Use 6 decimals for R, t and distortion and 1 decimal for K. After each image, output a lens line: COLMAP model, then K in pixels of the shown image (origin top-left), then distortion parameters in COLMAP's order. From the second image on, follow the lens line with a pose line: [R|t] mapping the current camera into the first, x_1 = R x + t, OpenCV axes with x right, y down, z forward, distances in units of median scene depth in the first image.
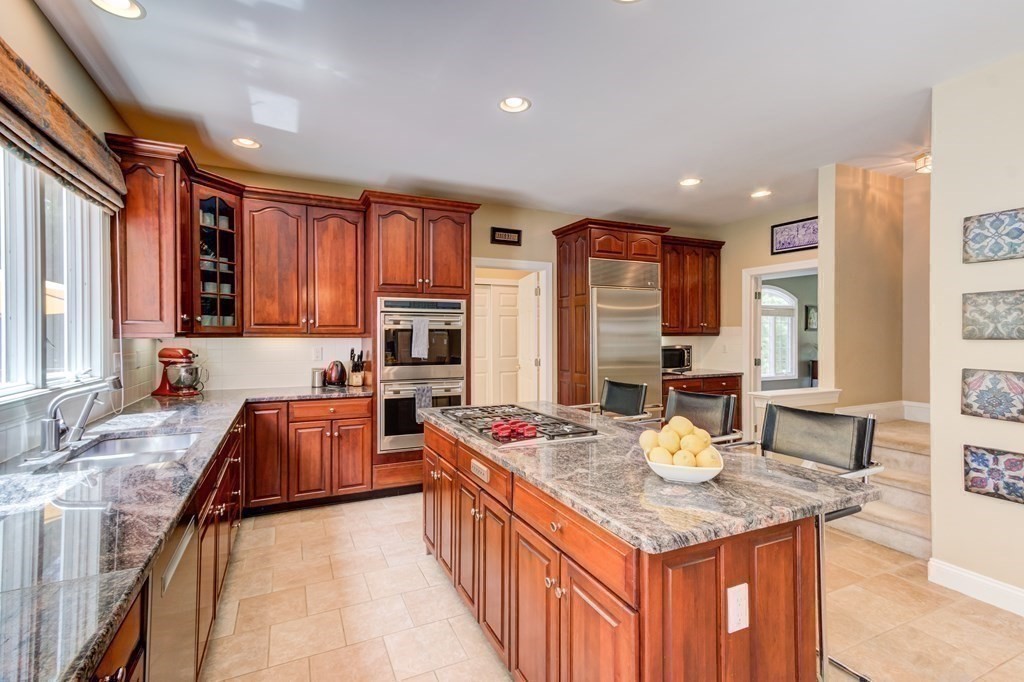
lens RADIAL K [[463.9, 0, 503.2], [0, 463.9, 339.9], [0, 0, 1]] dist [0.022790, -0.000283]
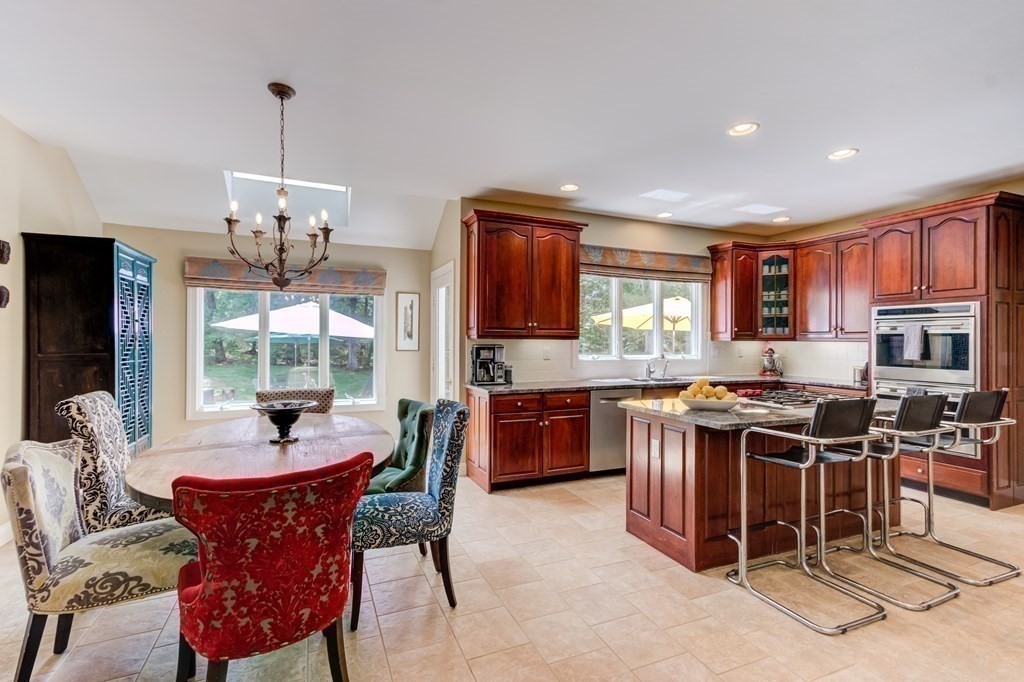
lens RADIAL K [[463.9, 0, 503.2], [0, 463.9, 339.9], [0, 0, 1]] dist [0.022790, -0.000283]
pose [[-0.037145, -0.000183, -0.999310, 0.948579], [-0.013096, 0.999914, 0.000304, 0.002642], [0.999224, 0.013098, -0.037144, 0.100280]]
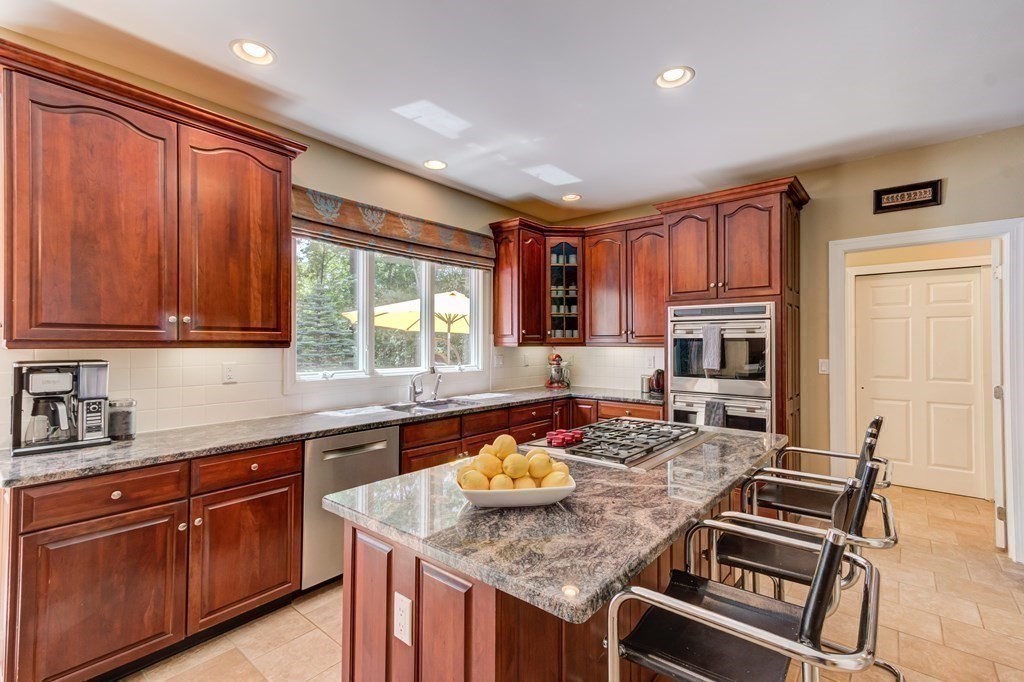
lens RADIAL K [[475.9, 0, 512.0], [0, 475.9, 341.0], [0, 0, 1]] dist [0.023034, 0.000306]
pose [[0.428235, -0.003147, -0.903662, 0.506211], [-0.008917, 0.999931, -0.007707, -0.007310], [0.903623, 0.011359, 0.428178, 0.248981]]
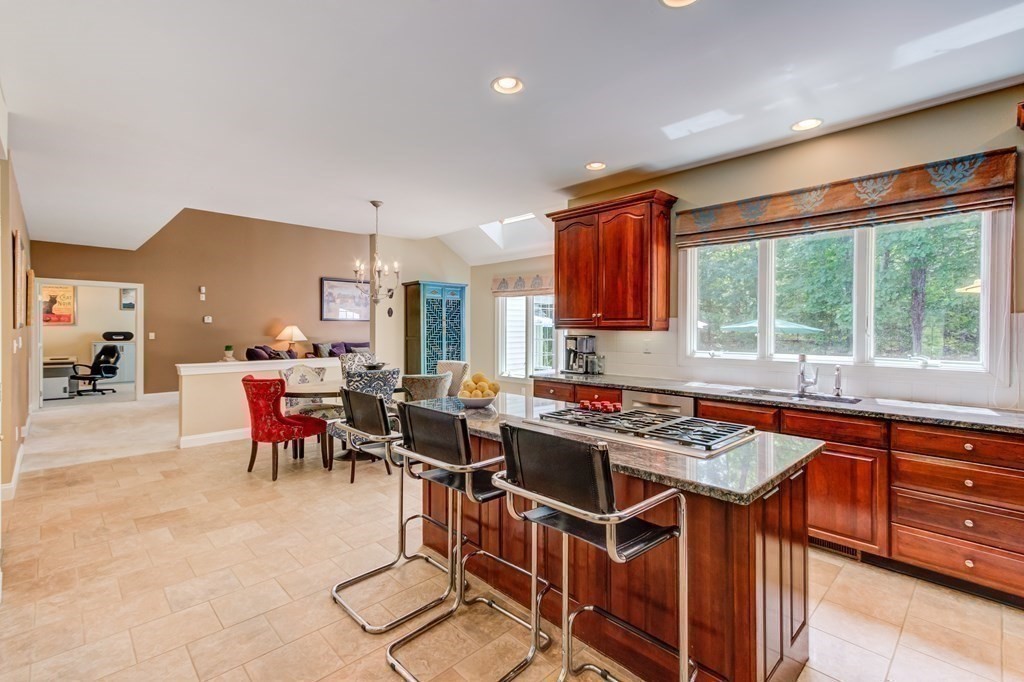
lens RADIAL K [[470.0, 0, 506.0], [0, 470.0, 330.2], [0, 0, 1]] dist [0.023904, 0.000254]
pose [[-0.949755, -0.001143, -0.312992, 0.345910], [-0.005254, 0.999911, 0.012294, -0.012230], [0.312950, 0.013321, -0.949676, 1.145929]]
